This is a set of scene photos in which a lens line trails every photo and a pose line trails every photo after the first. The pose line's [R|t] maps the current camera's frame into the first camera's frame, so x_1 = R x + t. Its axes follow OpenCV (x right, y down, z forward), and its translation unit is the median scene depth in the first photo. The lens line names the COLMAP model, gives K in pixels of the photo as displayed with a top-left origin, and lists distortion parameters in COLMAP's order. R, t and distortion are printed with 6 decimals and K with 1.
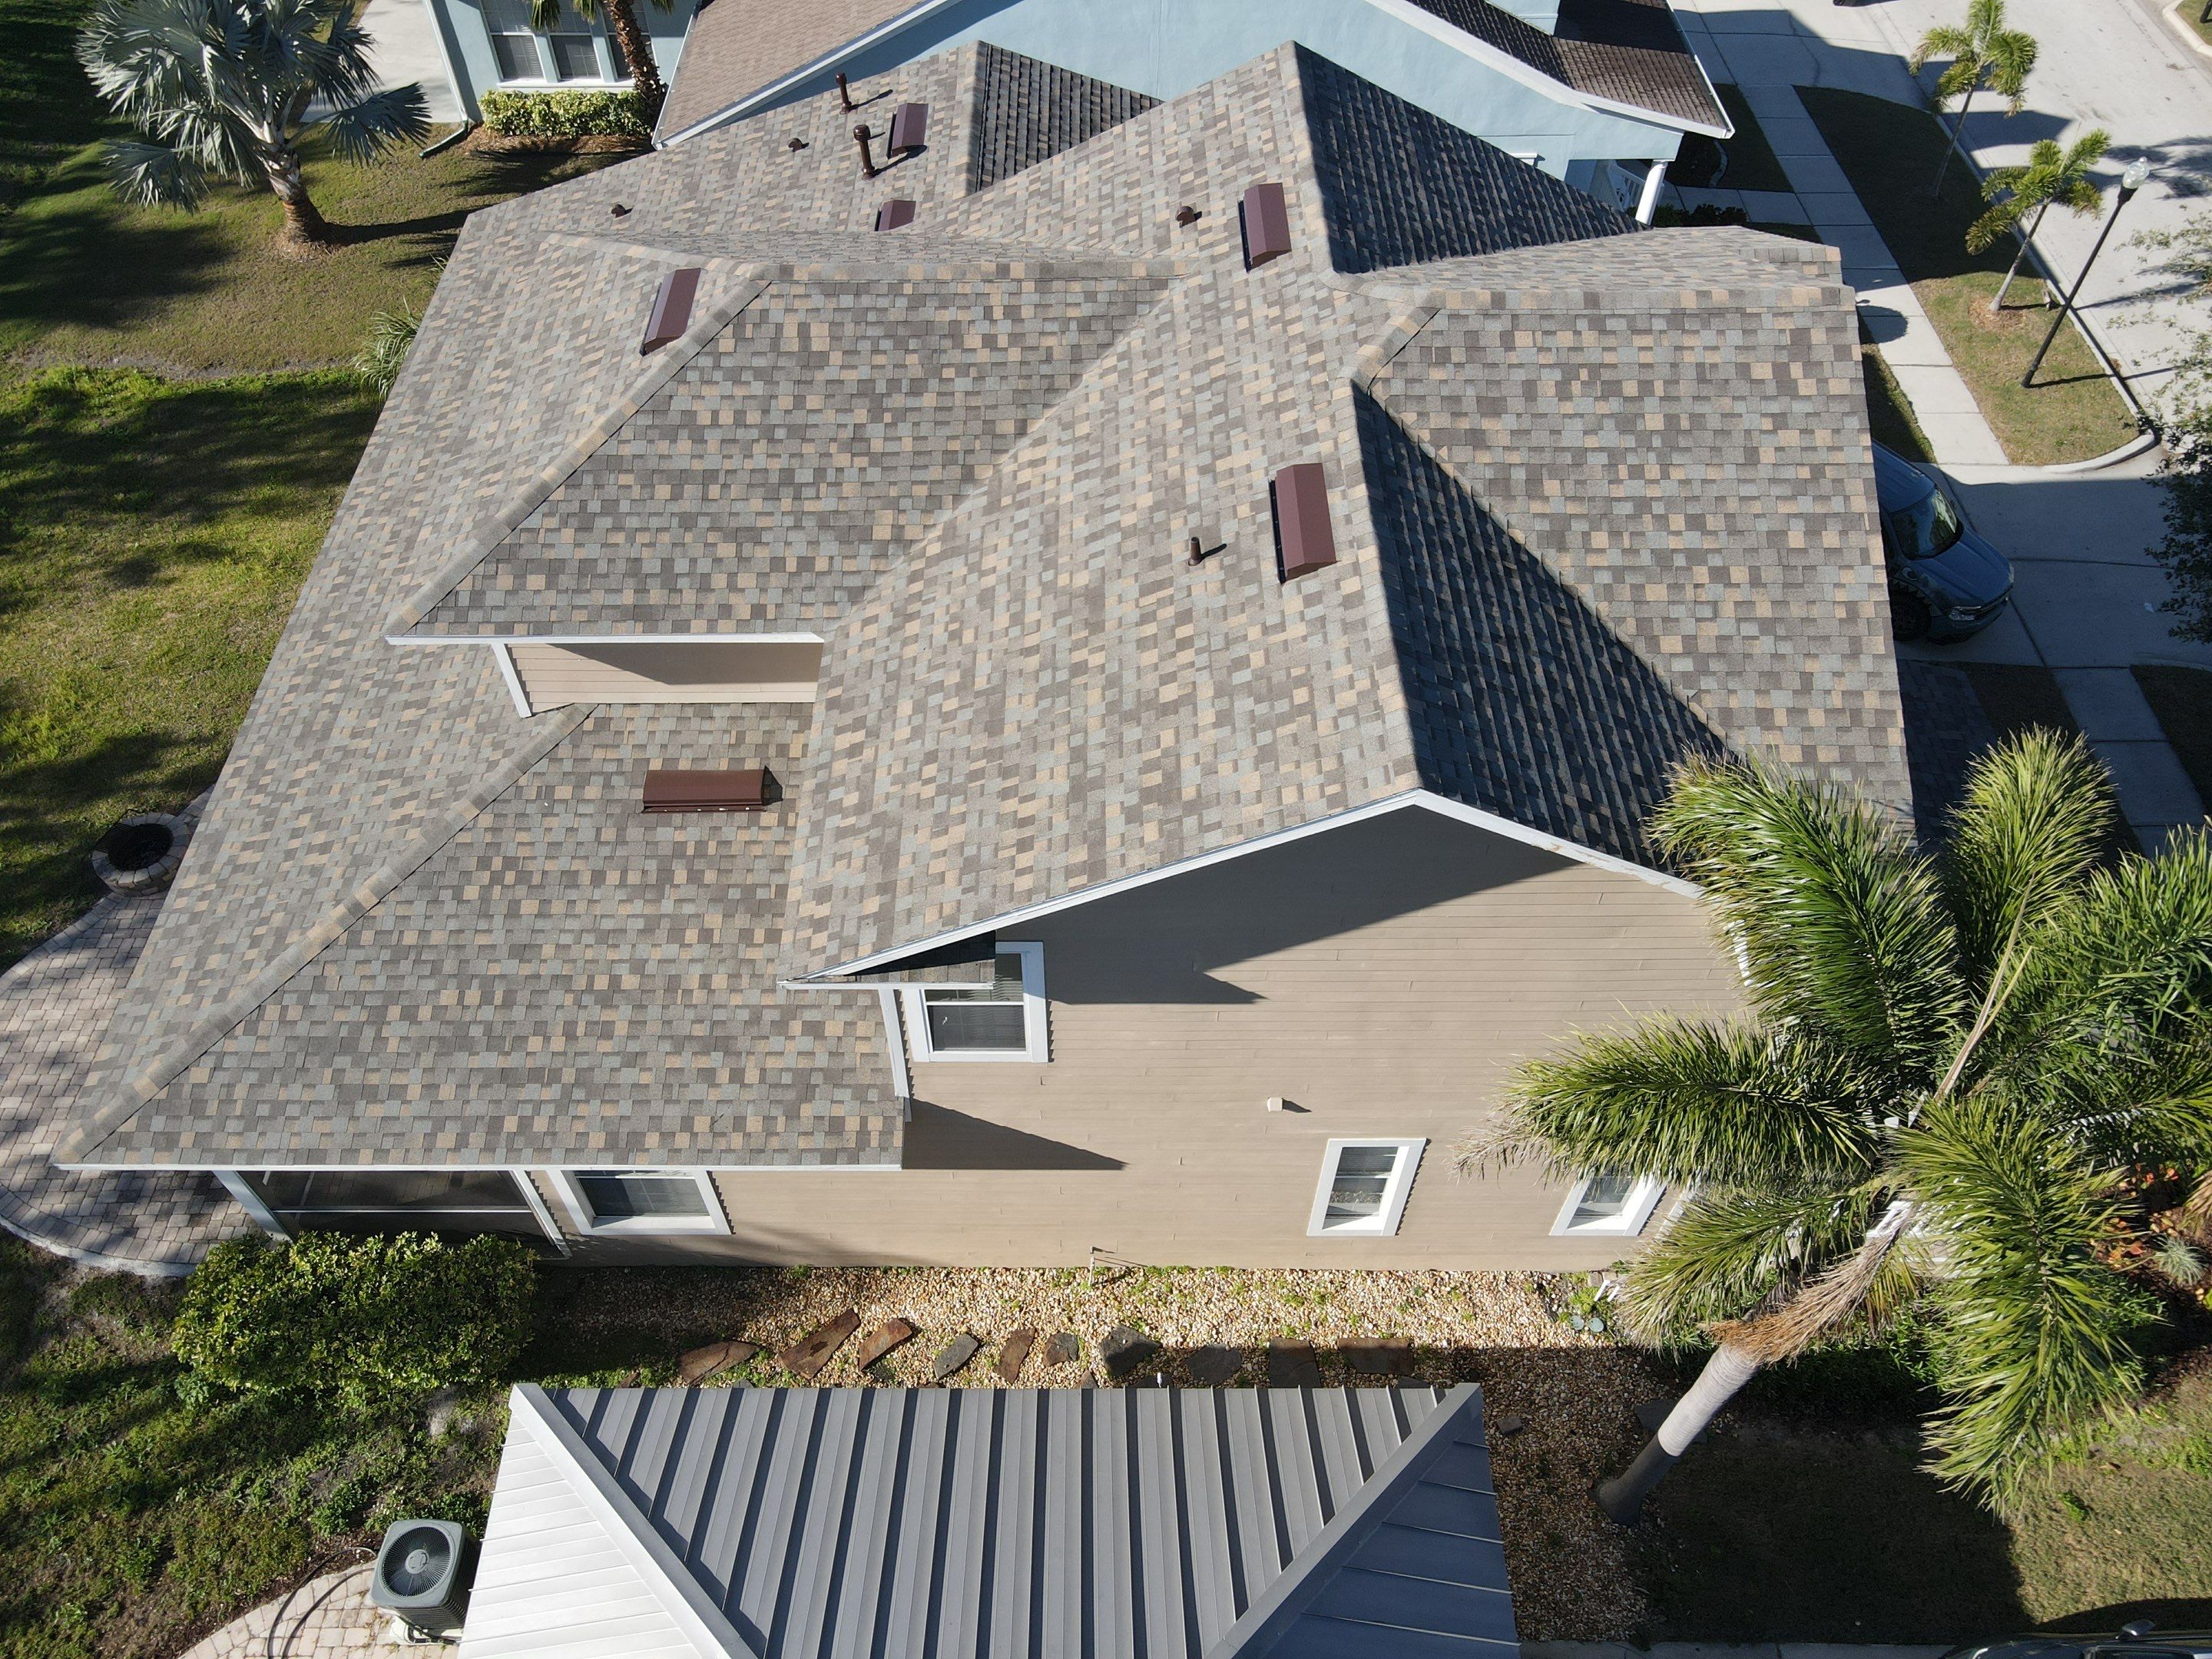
lens RADIAL K [[1621.9, 0, 1074.9], [0, 1621.9, 829.1], [0, 0, 1]] dist [-0.002949, 0.011373]
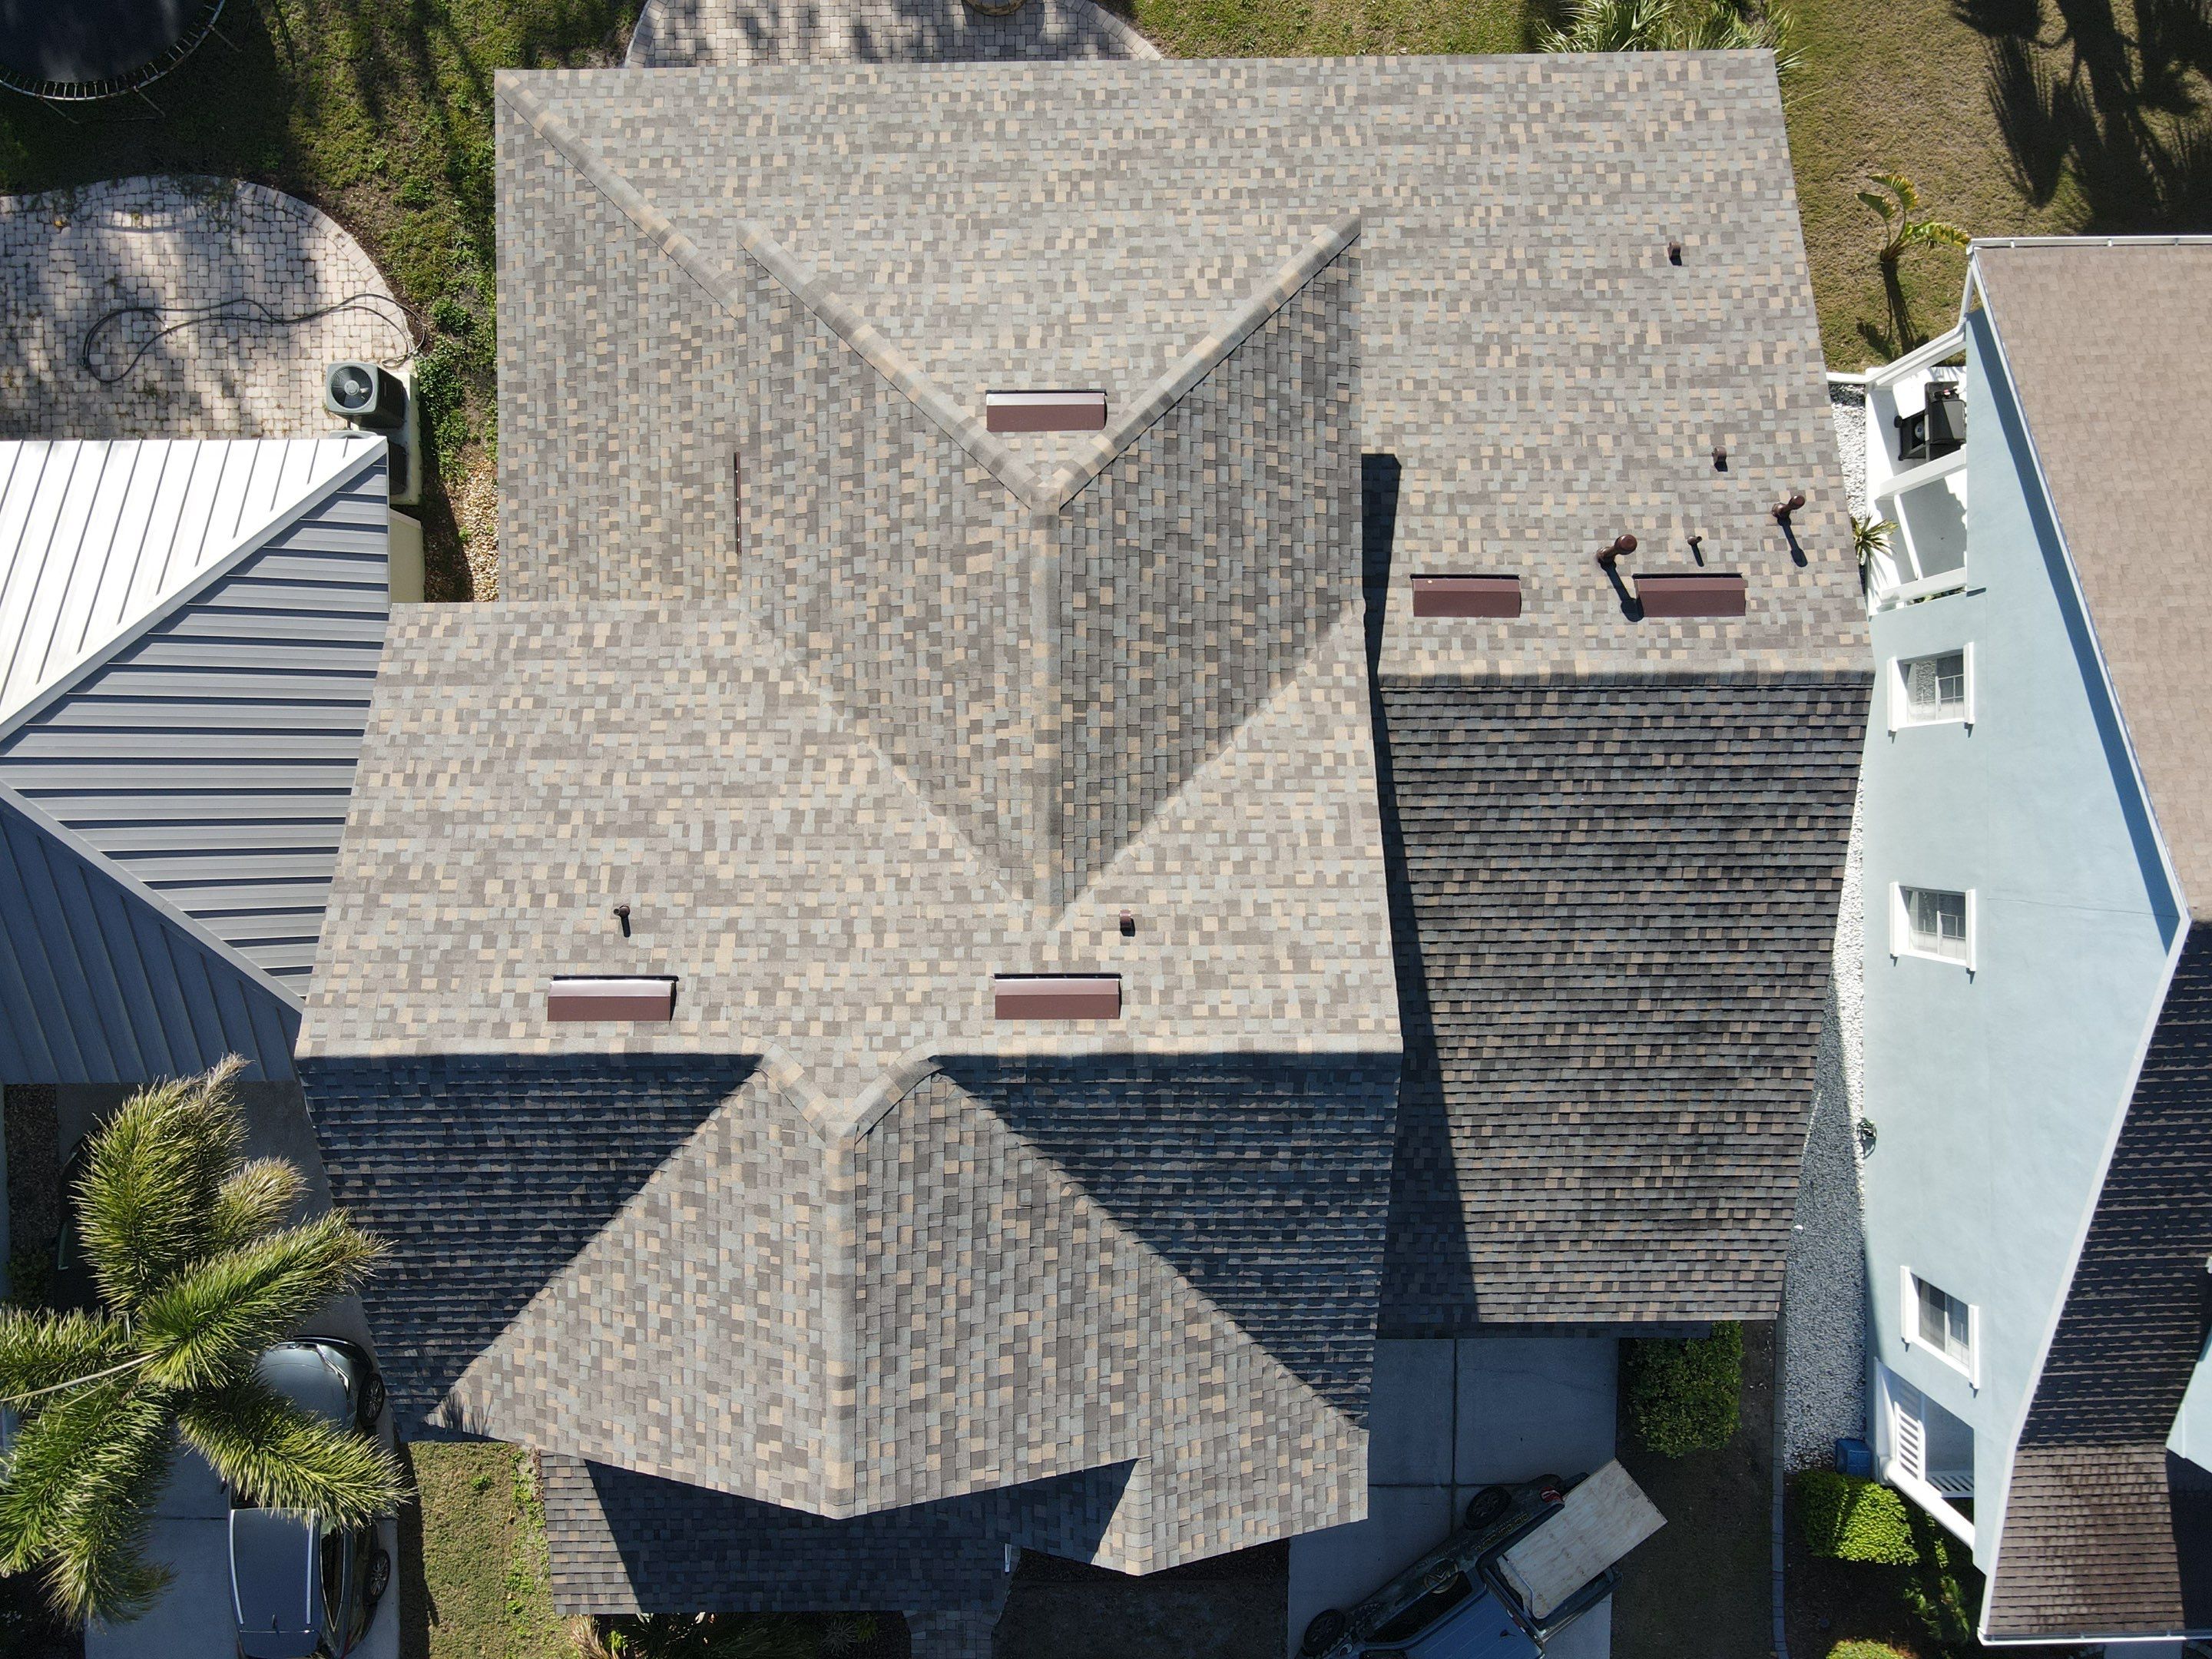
lens RADIAL K [[1634.0, 0, 1082.5], [0, 1634.0, 813.2], [0, 0, 1]] dist [-0.008769, 0.009891]
pose [[0.013135, 0.999842, 0.011942, -0.008479], [-0.766410, 0.002396, 0.642347, -1.050380], [0.642217, -0.017590, 0.766321, 0.239399]]
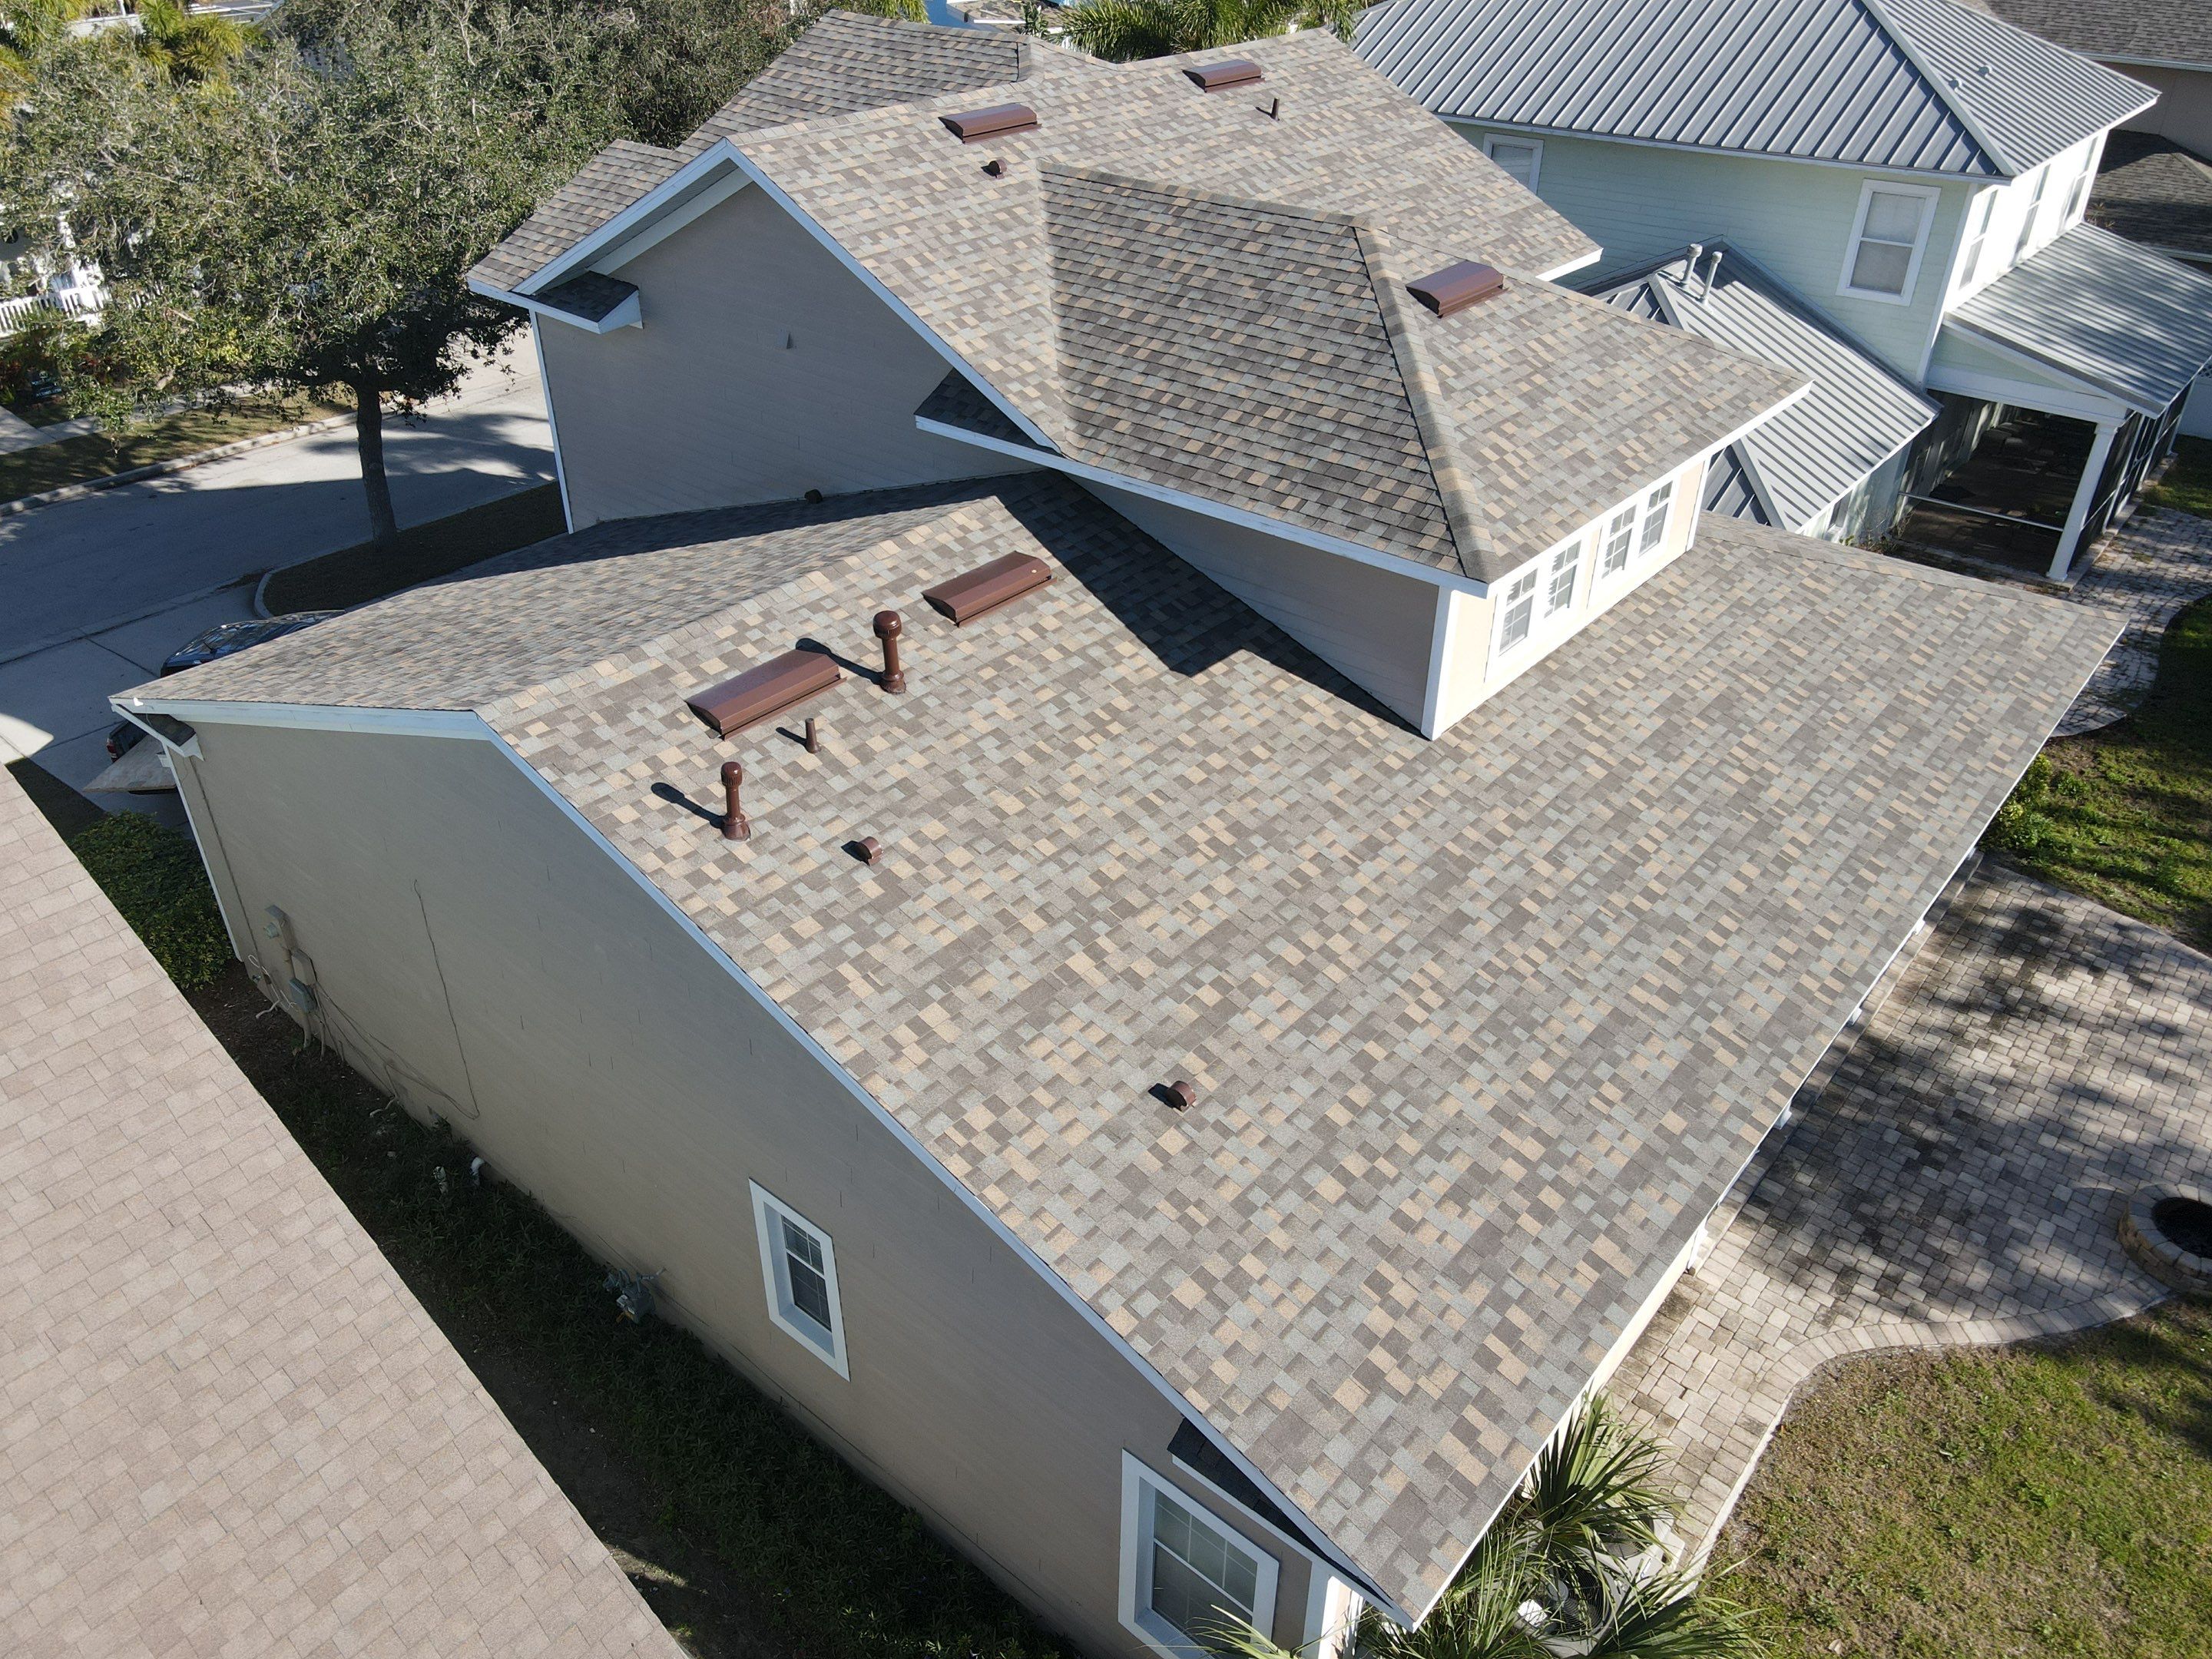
lens RADIAL K [[1648.7, 0, 1065.0], [0, 1648.7, 816.9], [0, 0, 1]] dist [-0.020512, 0.012635]
pose [[-0.758559, -0.340960, 0.555279, -0.749651], [0.510361, 0.218927, 0.831627, -1.224291], [-0.405117, 0.914230, 0.007944, 1.442071]]
